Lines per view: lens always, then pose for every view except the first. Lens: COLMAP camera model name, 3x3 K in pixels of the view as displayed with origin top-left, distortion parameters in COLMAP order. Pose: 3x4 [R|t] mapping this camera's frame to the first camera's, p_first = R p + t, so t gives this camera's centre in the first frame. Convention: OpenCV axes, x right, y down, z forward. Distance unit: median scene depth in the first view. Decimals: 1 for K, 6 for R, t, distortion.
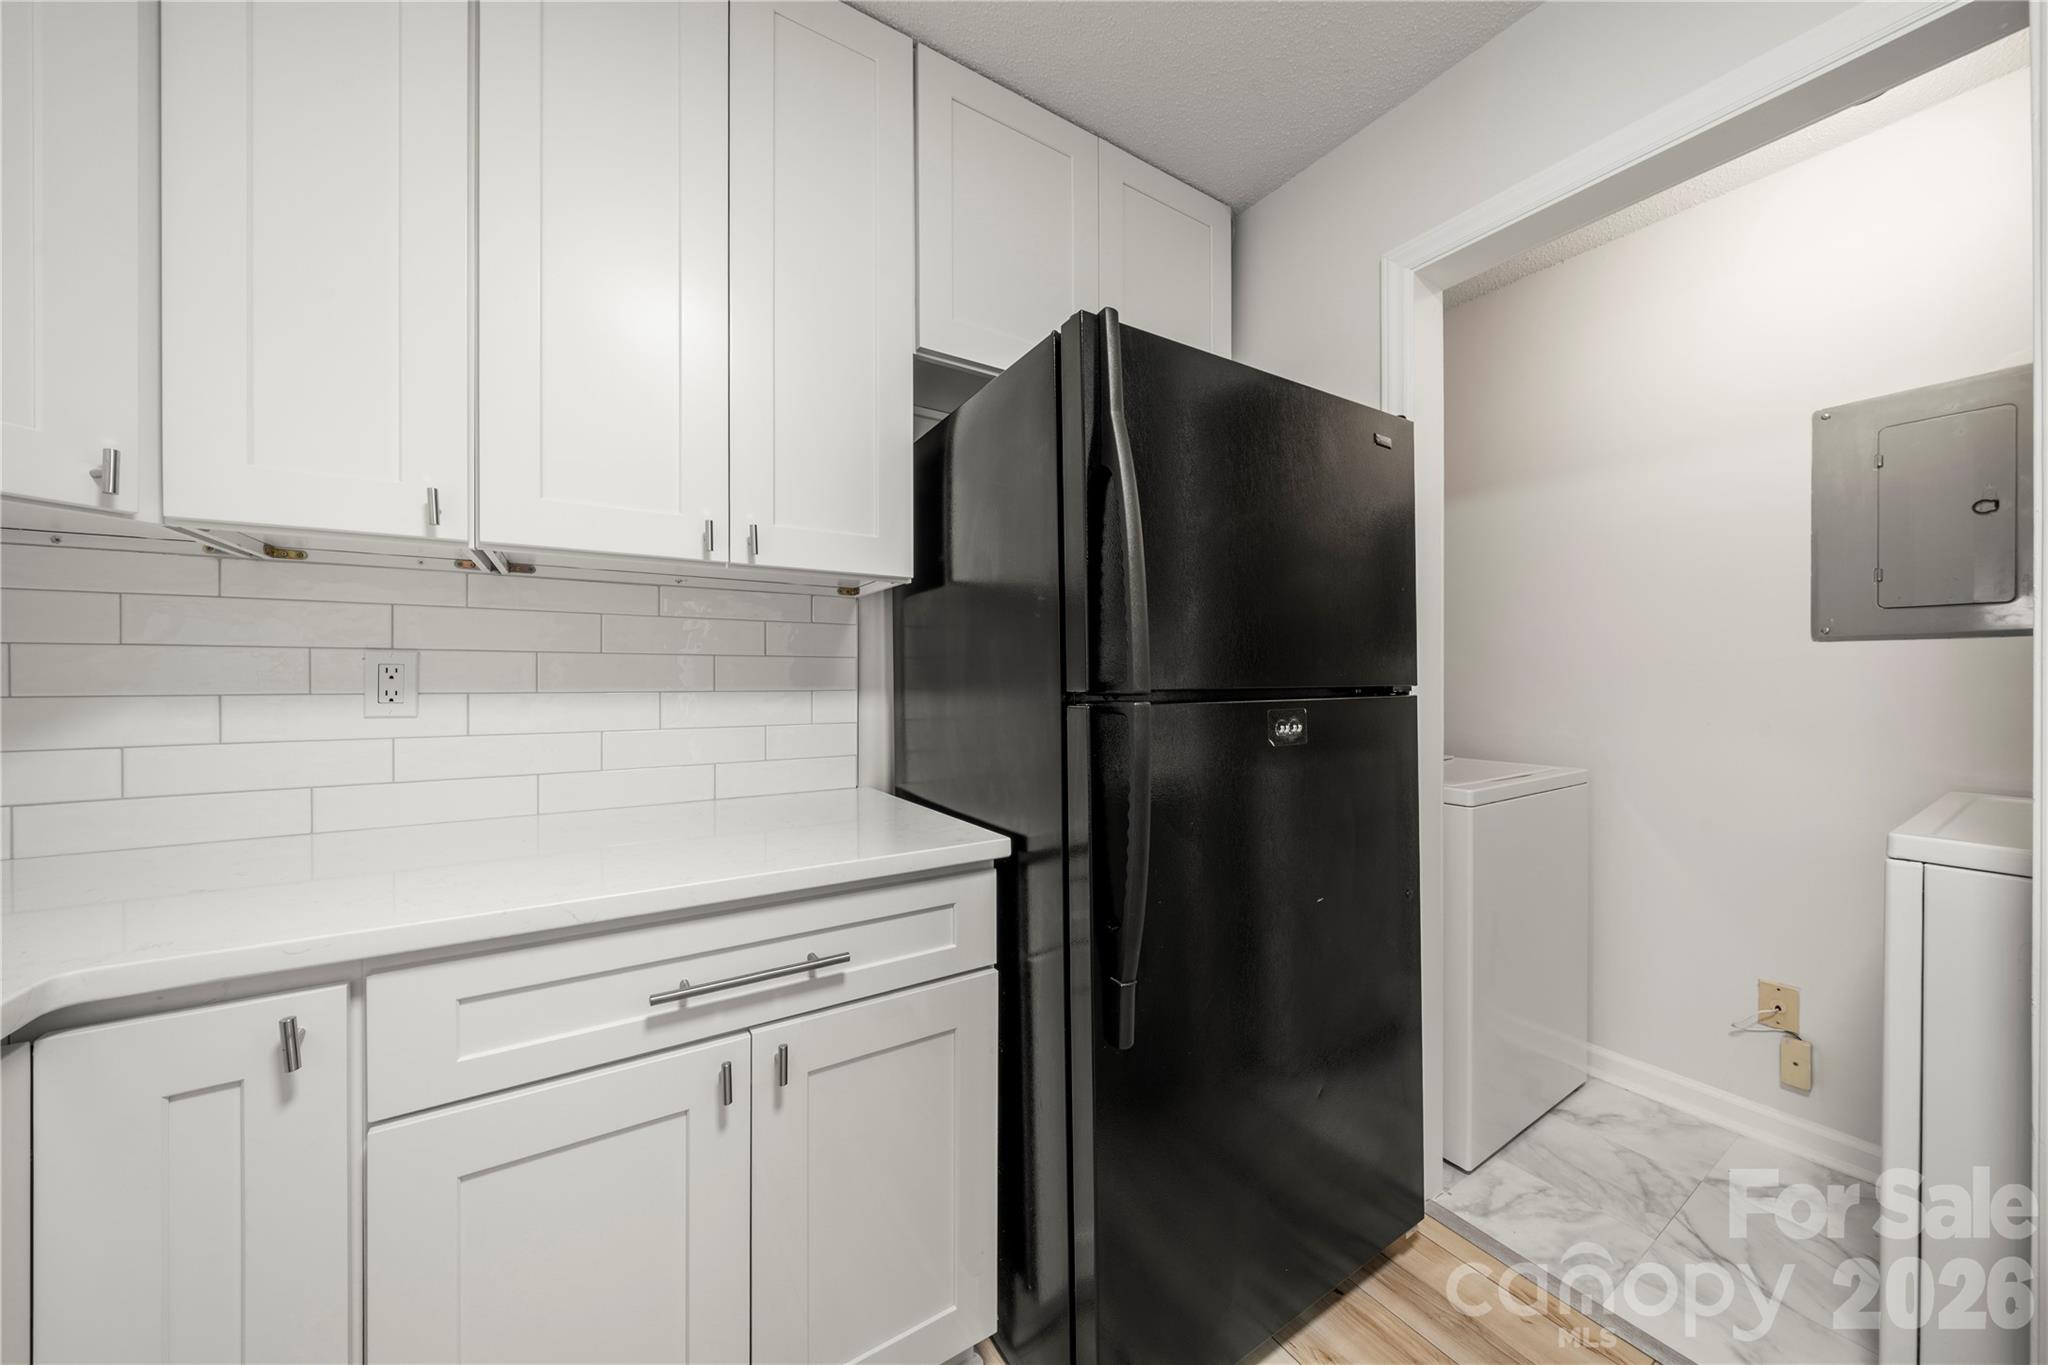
lens RADIAL K [[697.5, 0, 1025.6], [0, 697.5, 680.5], [0, 0, 1]] dist [-0.005589, 0.000011]
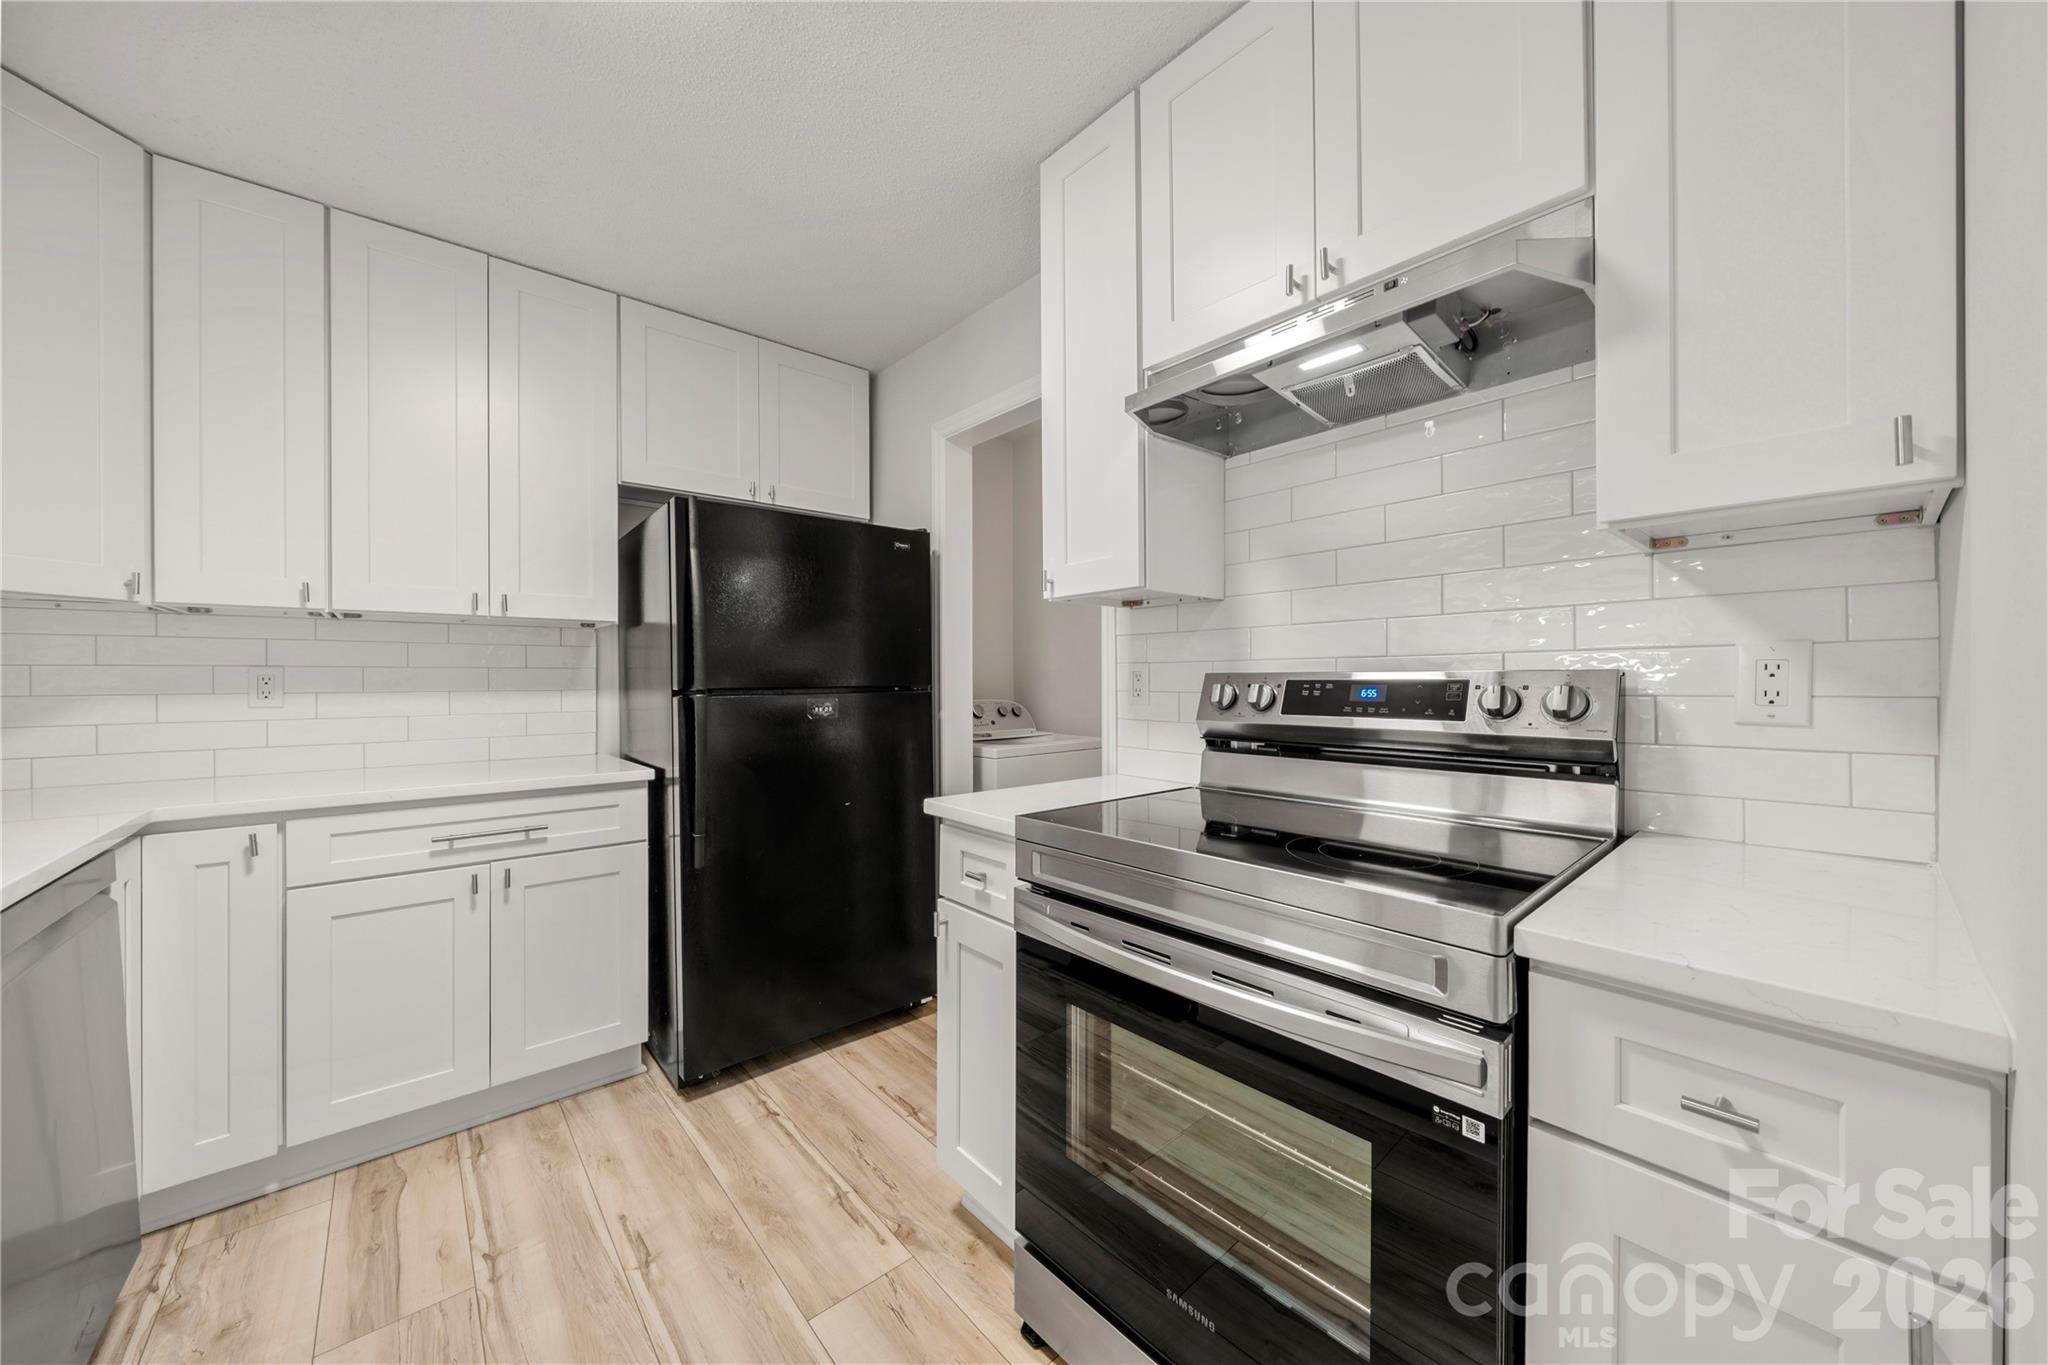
lens RADIAL K [[726.4, 0, 1021.6], [0, 726.4, 679.3], [0, 0, 1]] dist [-0.003751, -0.000251]
pose [[0.989075, -0.002900, 0.147387, 0.615574], [0.002845, 0.999996, 0.000582, -0.009819], [-0.147388, -0.000156, 0.989079, -0.973372]]
